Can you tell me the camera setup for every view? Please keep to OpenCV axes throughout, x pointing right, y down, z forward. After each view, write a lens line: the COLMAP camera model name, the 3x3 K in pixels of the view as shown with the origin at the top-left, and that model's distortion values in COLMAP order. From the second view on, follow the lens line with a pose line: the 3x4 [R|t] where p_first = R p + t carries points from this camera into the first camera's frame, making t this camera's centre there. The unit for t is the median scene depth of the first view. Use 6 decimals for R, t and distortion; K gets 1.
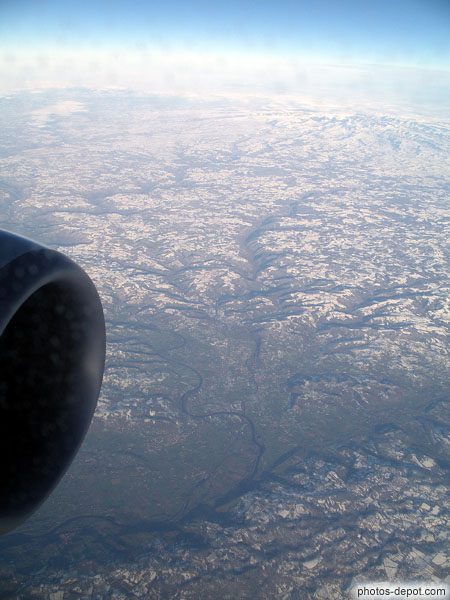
lens RADIAL K [[657.0, 0, 225.0], [0, 657.0, 300.0], [0, 0, 1]] dist [-0.227606, 0.332911]
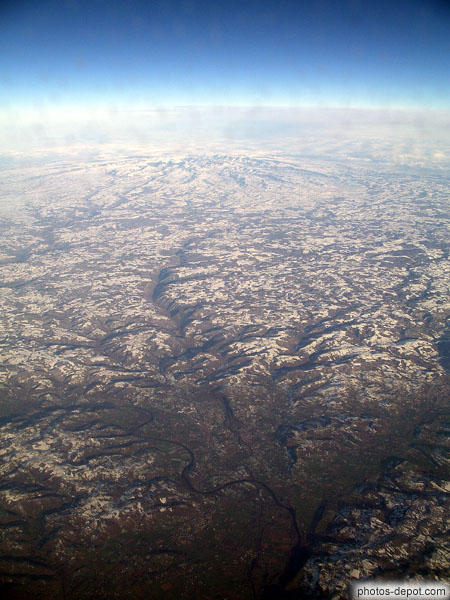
lens RADIAL K [[657.0, 0, 225.0], [0, 657.0, 300.0], [0, 0, 1]] dist [-0.227606, 0.332911]
pose [[0.948273, -0.143188, 0.283329, -0.161742], [0.161404, 0.985999, -0.041900, -0.033591], [-0.273363, 0.085463, 0.958107, 0.058161]]
